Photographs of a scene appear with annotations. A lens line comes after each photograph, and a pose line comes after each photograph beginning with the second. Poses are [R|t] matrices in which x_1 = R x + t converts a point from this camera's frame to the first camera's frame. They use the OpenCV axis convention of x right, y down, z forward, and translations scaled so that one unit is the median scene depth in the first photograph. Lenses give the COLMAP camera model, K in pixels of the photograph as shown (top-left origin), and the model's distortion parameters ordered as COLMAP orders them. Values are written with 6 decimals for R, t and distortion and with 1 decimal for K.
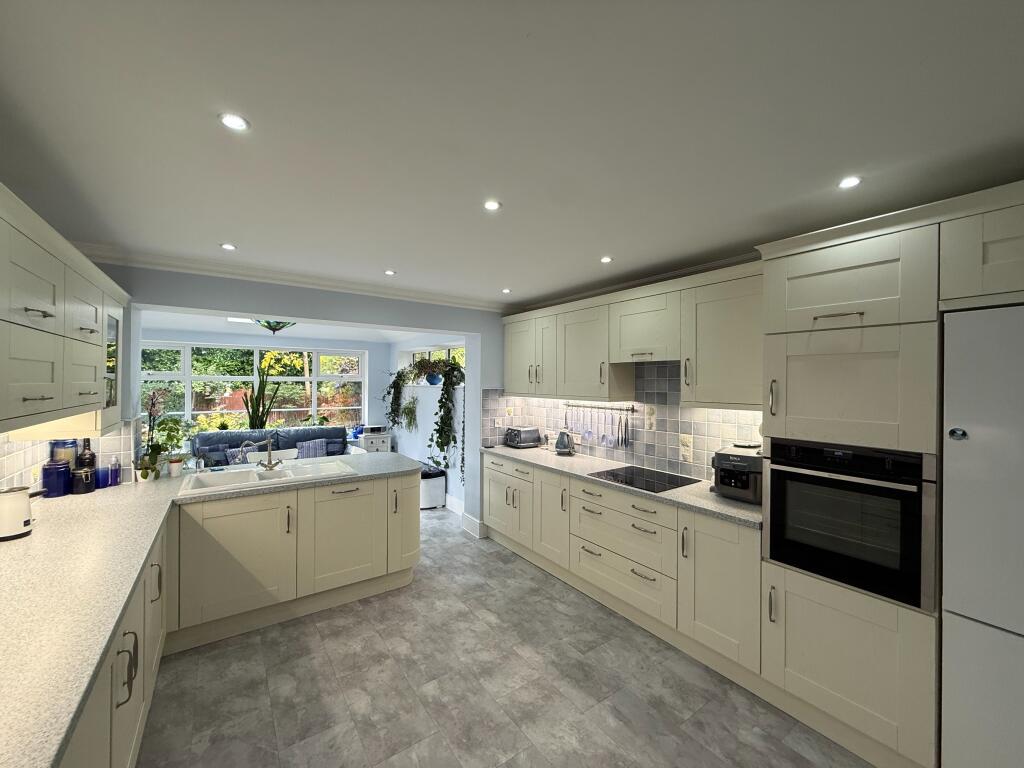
lens RADIAL K [[407.3, 0, 512.3], [0, 407.3, 381.3], [0, 0, 1]] dist [-0.000030, -0.000010]
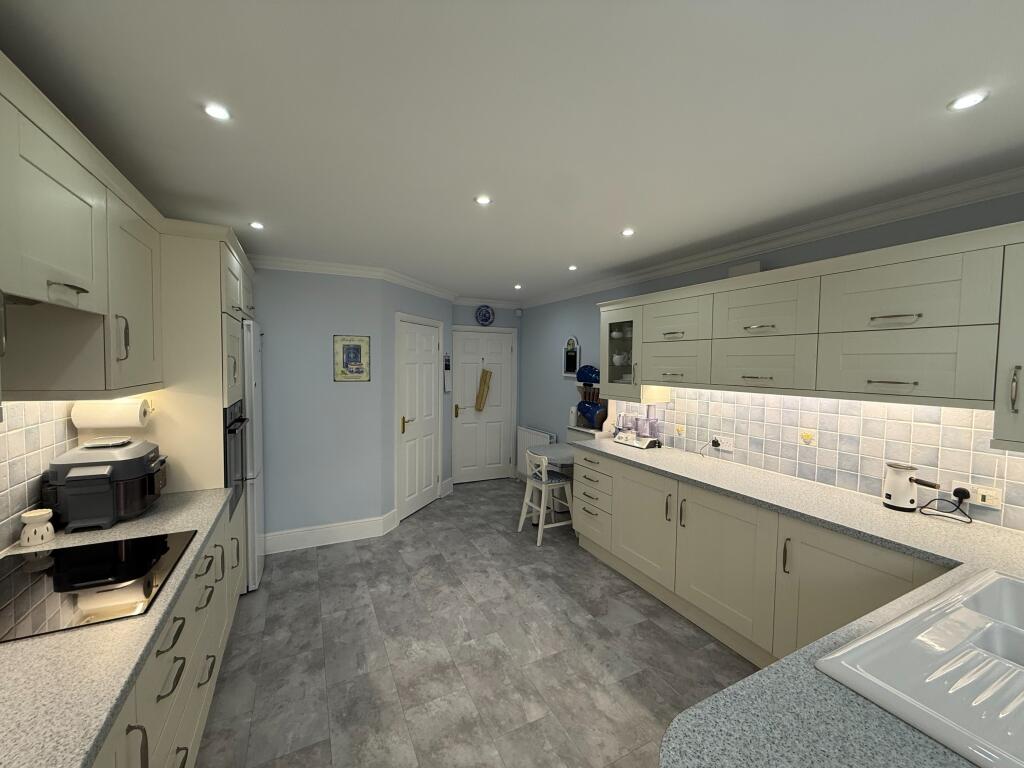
lens RADIAL K [[407.3, 0, 508.9], [0, 407.3, 381.7], [0, 0, 1]] dist [-0.000030, -0.000010]
pose [[-0.988123, -0.026996, 0.151273, -0.272251], [-0.020404, 0.998780, 0.044960, 0.001904], [-0.152303, 0.041340, -0.987469, 1.925902]]
